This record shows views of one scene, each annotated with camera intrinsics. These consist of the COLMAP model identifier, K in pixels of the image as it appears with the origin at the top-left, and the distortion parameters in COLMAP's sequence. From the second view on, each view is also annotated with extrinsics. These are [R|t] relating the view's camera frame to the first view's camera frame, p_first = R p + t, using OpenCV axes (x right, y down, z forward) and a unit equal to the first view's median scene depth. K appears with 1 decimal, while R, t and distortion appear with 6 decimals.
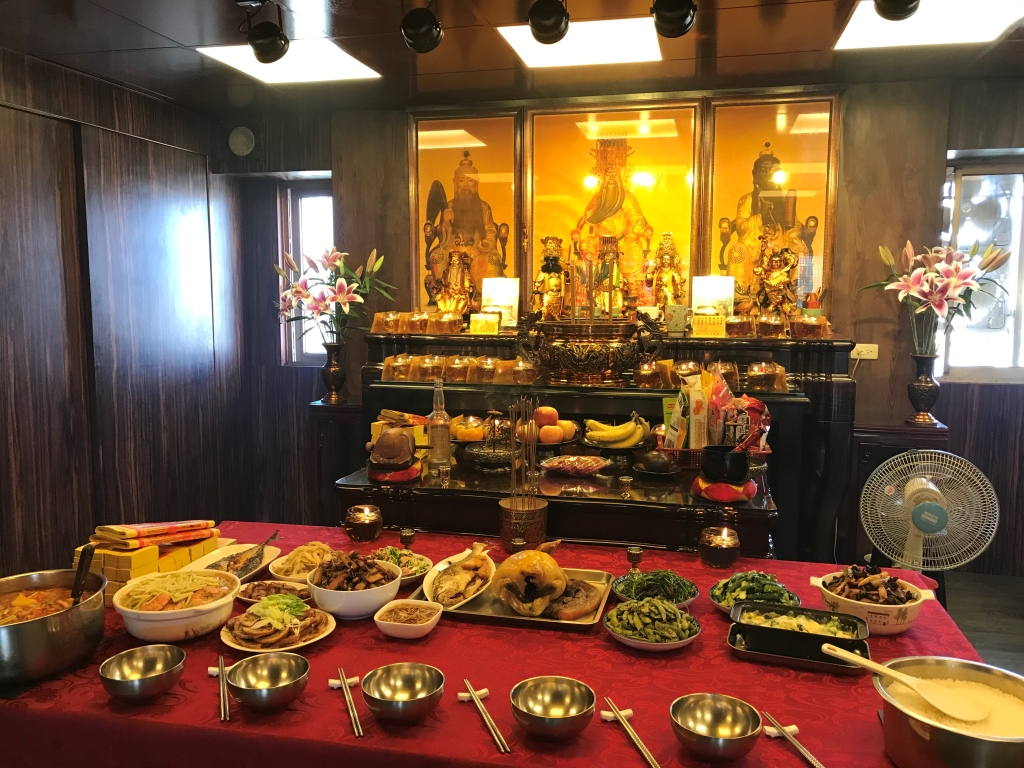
lens RADIAL K [[835.9, 0, 510.1], [0, 835.9, 387.4], [0, 0, 1]] dist [0.033800, -0.028528]
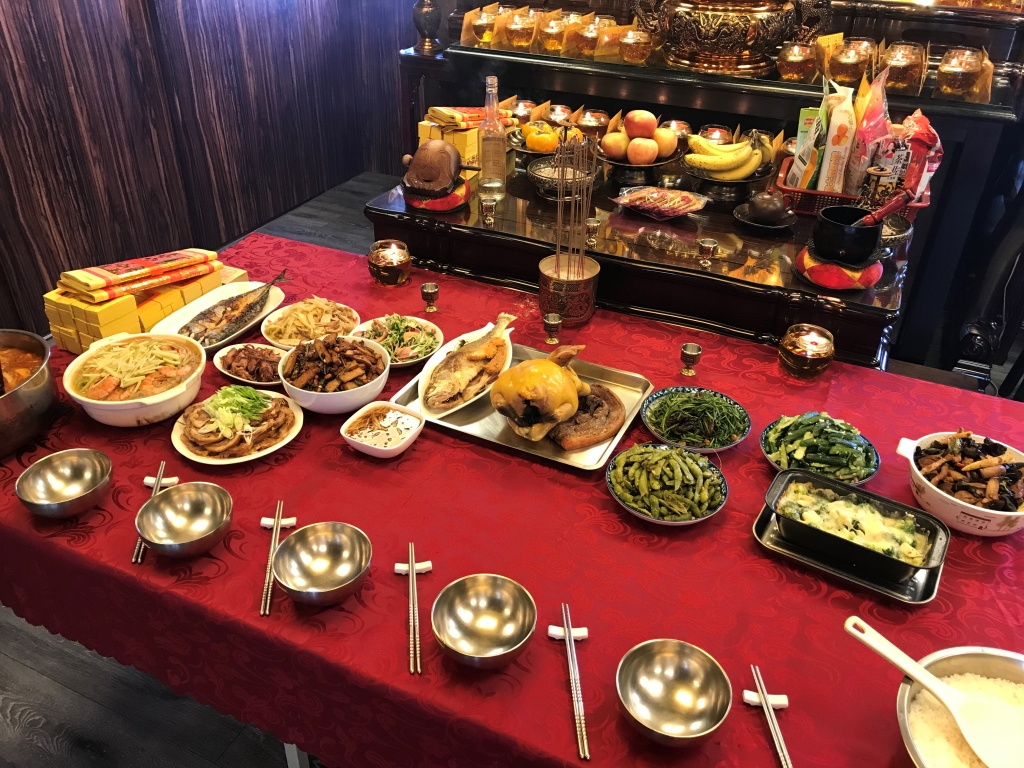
lens RADIAL K [[835.9, 0, 506.4], [0, 835.9, 384.1], [0, 0, 1]] dist [0.033800, -0.028528]
pose [[0.976841, 0.124309, -0.174151, 0.078935], [-0.035142, 0.896077, 0.442505, -0.081104], [0.211060, -0.426137, 0.879693, 0.163197]]
